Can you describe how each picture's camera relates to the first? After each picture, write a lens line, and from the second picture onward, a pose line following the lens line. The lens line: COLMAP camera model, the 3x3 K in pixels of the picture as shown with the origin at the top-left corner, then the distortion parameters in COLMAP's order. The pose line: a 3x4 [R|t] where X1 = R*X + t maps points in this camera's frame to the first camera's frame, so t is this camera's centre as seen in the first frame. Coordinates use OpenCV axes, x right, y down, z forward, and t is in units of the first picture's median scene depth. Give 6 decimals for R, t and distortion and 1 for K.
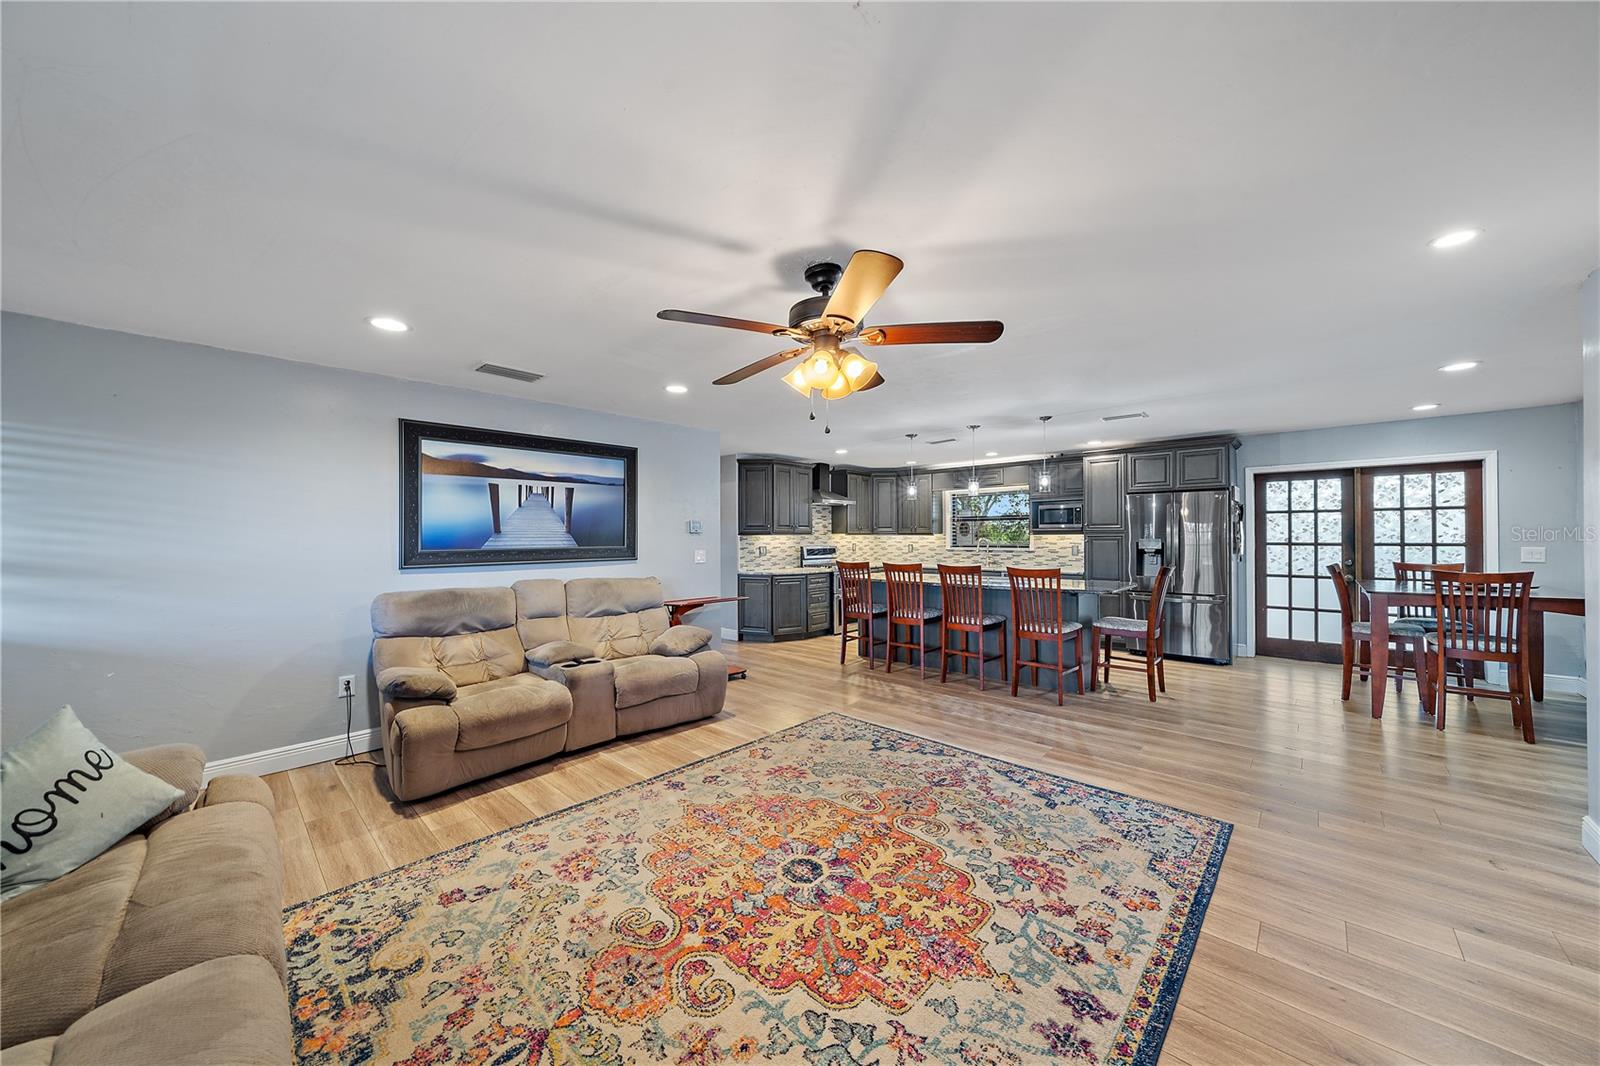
lens RADIAL K [[555.9, 0, 793.8], [0, 555.9, 535.3], [0, 0, 1]] dist [-0.006679, -0.000014]
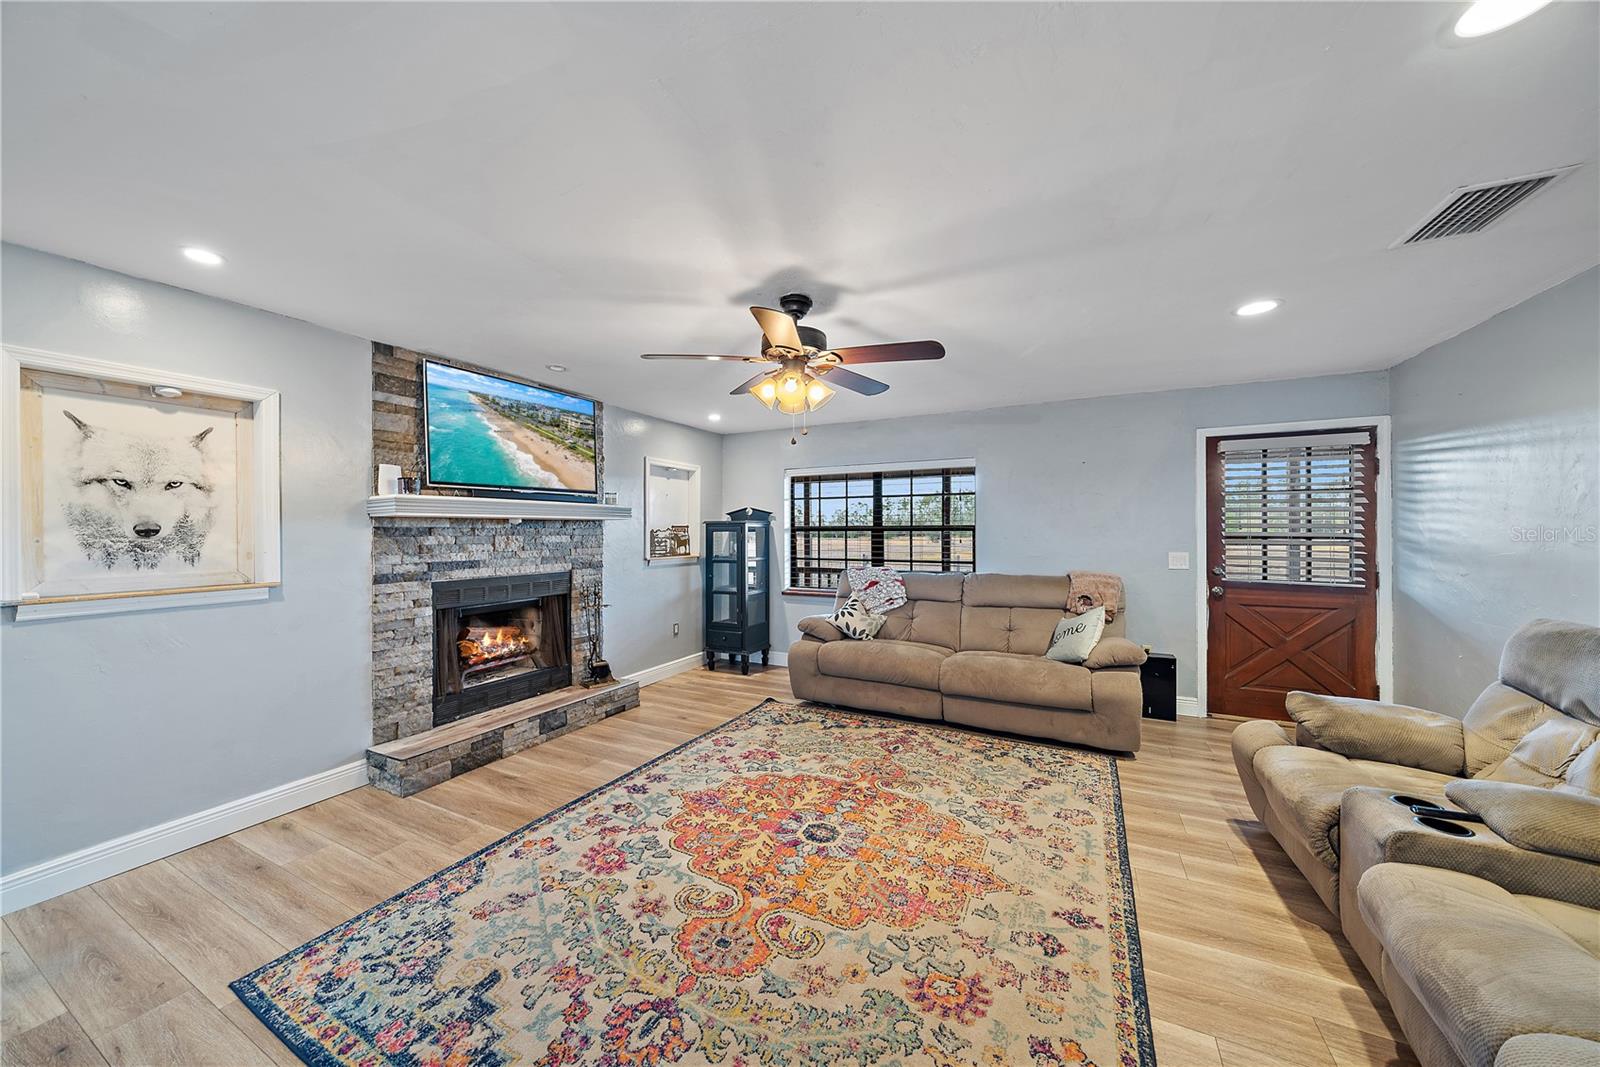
lens RADIAL K [[551.3, 0, 791.0], [0, 551.3, 532.1], [0, 0, 1]] dist [-0.000980, -0.002880]
pose [[-0.959820, 0.010573, -0.280417, 0.186572], [0.010391, 0.999944, 0.002136, -0.002643], [0.280424, -0.000863, -0.959876, 1.008168]]
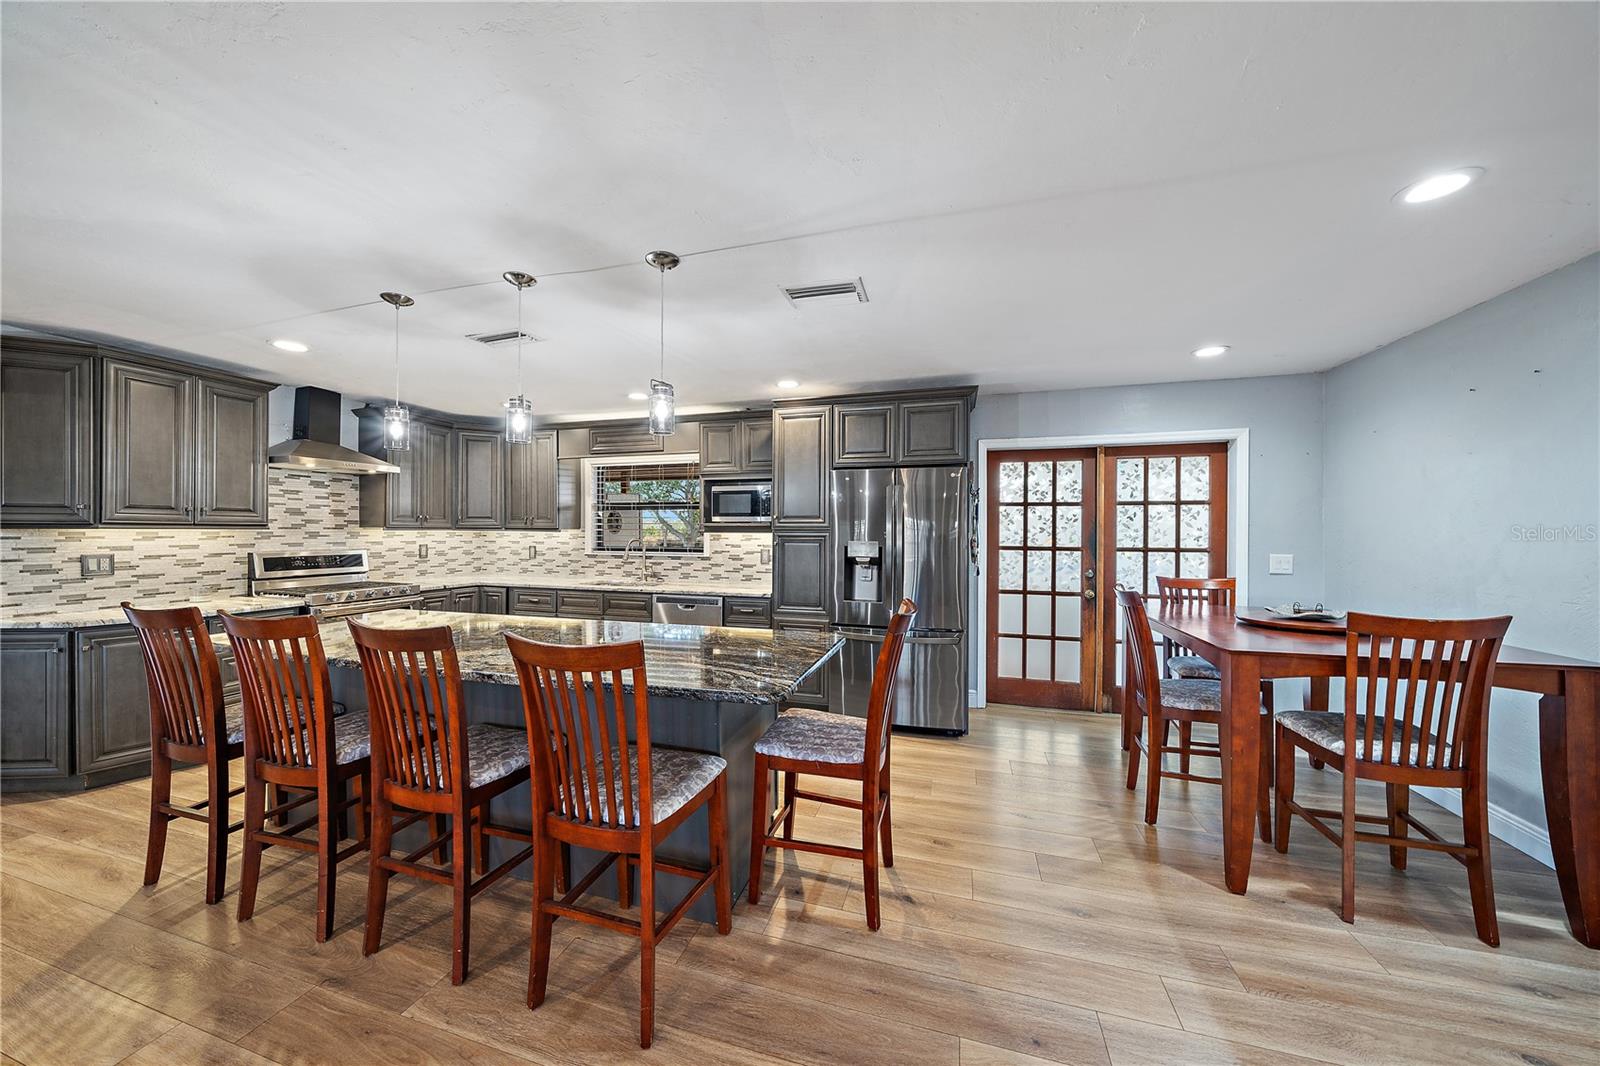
lens RADIAL K [[551.3, 0, 791.0], [0, 551.3, 531.6], [0, 0, 1]] dist [-0.000980, -0.002880]
pose [[0.897779, 0.008320, 0.440367, 0.389472], [-0.009249, 0.999957, -0.000037, -0.004427], [-0.440349, -0.004039, 0.897818, 0.629763]]
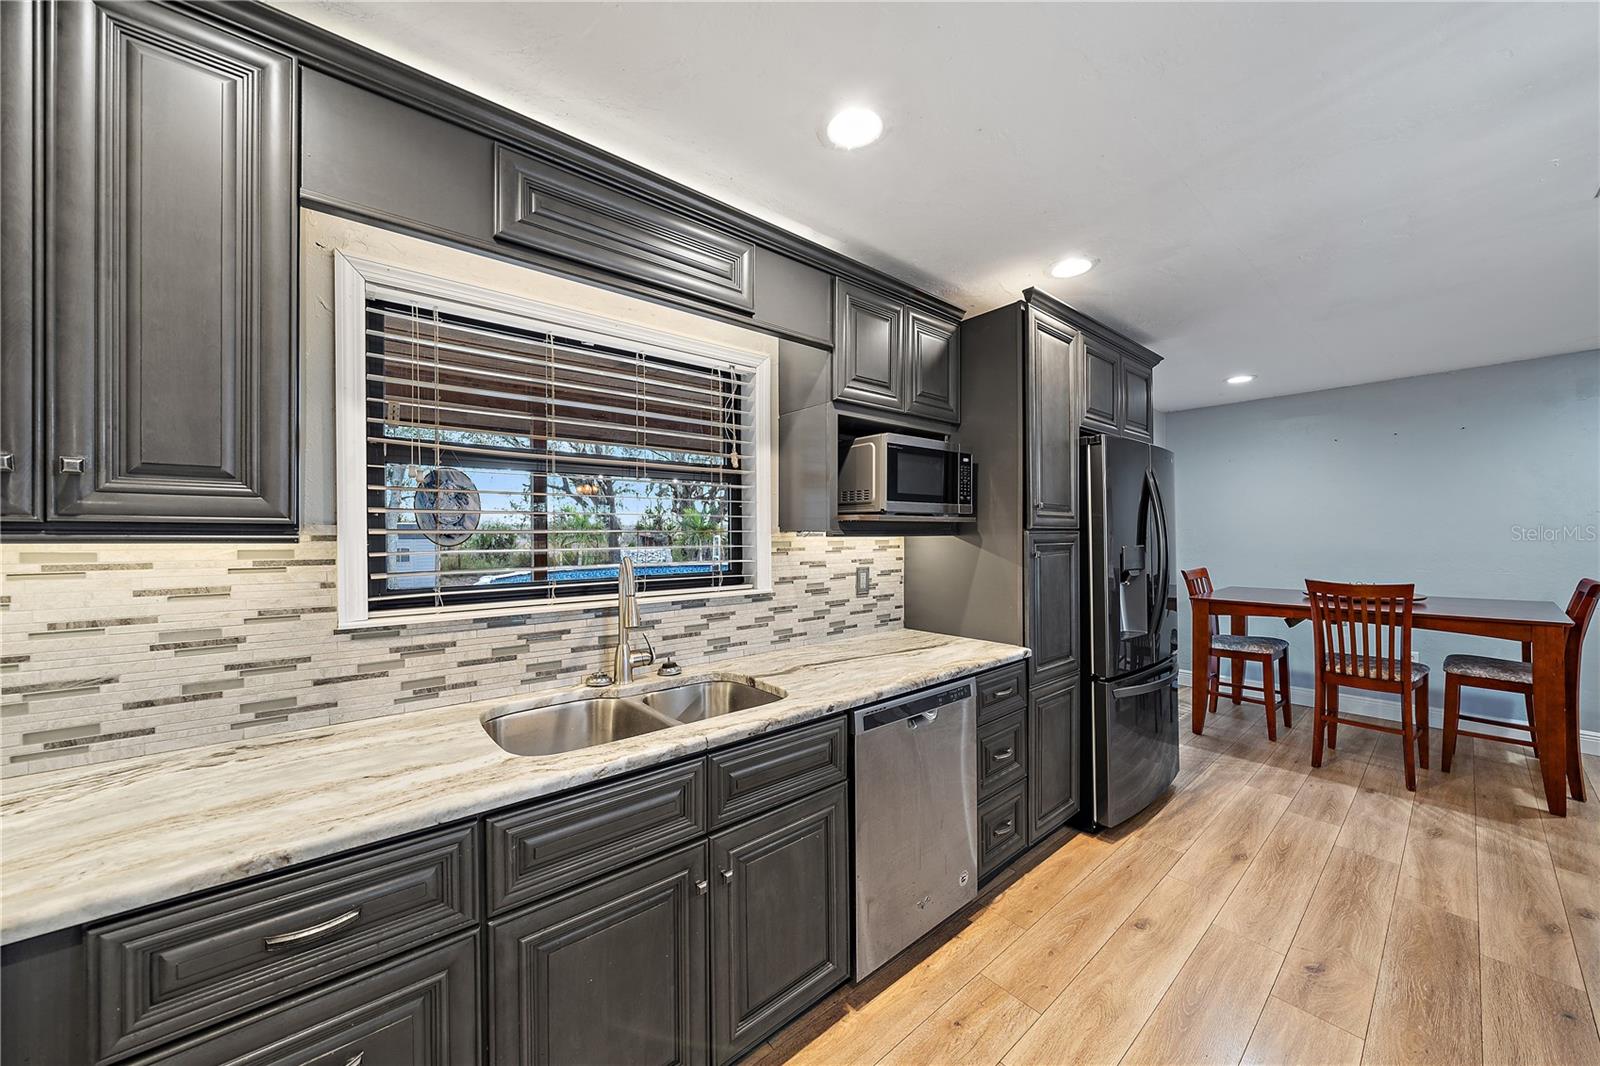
lens RADIAL K [[555.9, 0, 793.8], [0, 555.9, 535.3], [0, 0, 1]] dist [-0.006679, -0.000014]
pose [[0.130509, 0.001834, 0.991445, 0.251433], [0.002666, 0.999994, -0.002201, -0.001553], [-0.991444, 0.002930, 0.130503, 1.588333]]
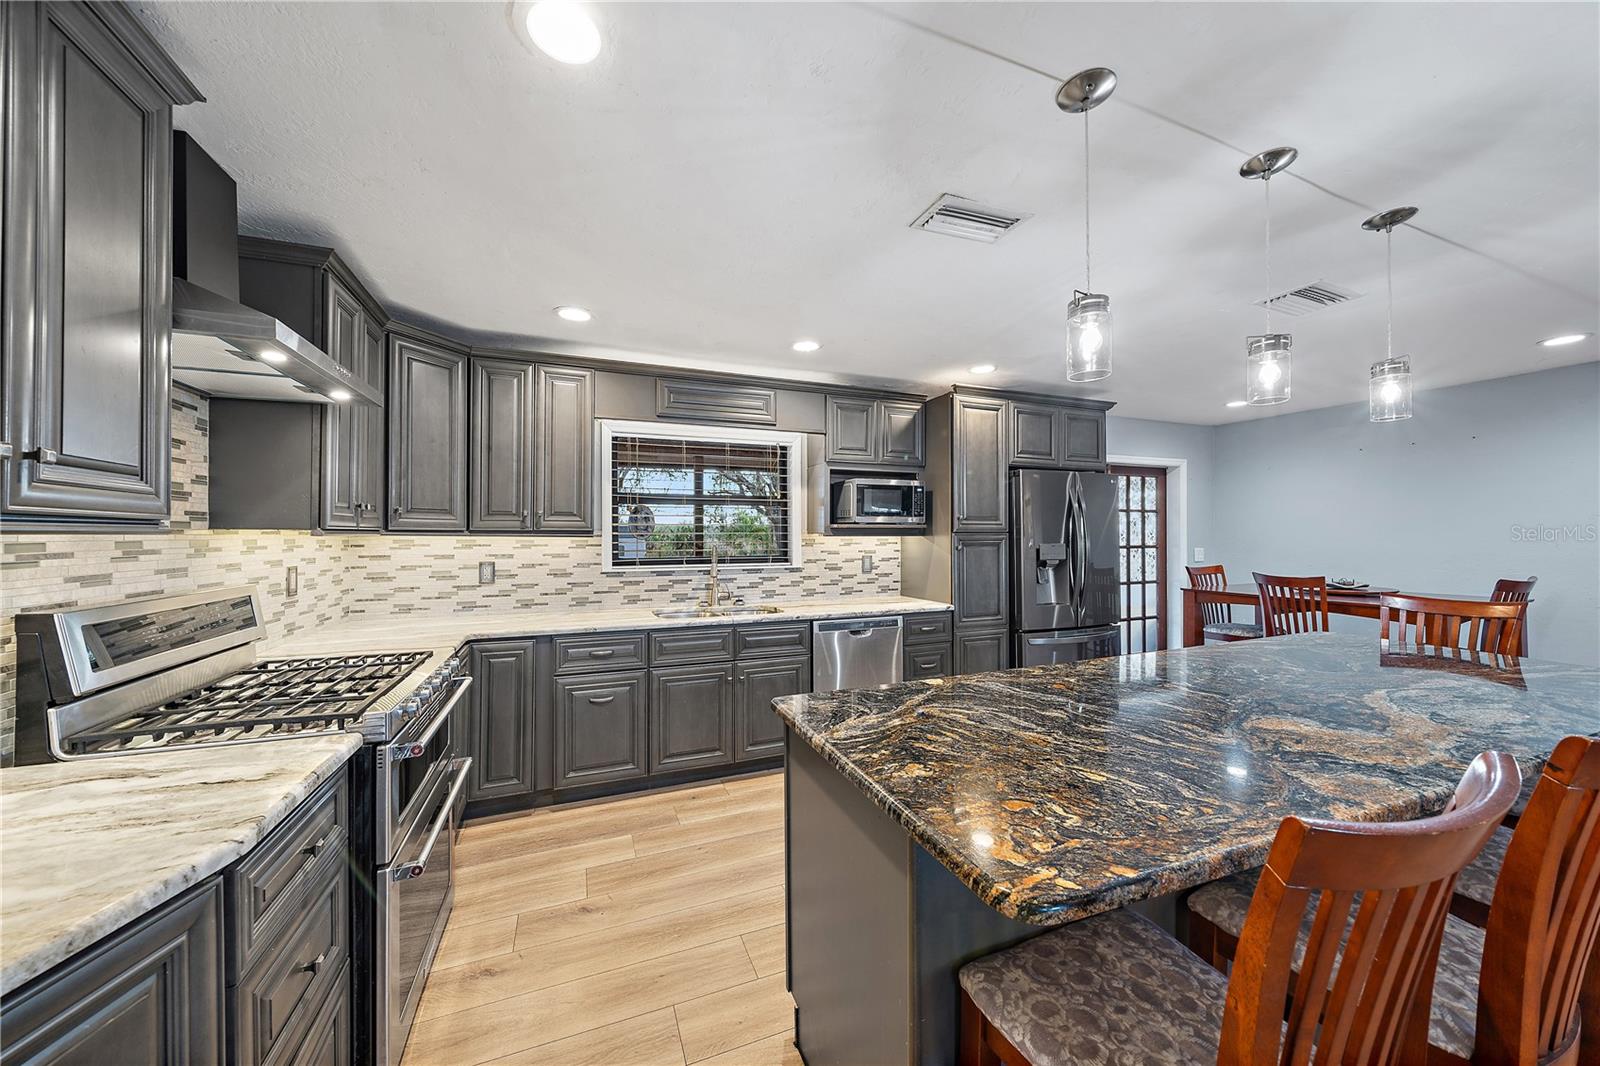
lens RADIAL K [[555.9, 0, 793.8], [0, 555.9, 535.3], [0, 0, 1]] dist [-0.006679, -0.000014]
pose [[0.428026, 0.004097, 0.903757, -0.051622], [-0.001539, 0.999992, -0.003804, 0.000373], [-0.903765, 0.000238, 0.428028, 1.316338]]
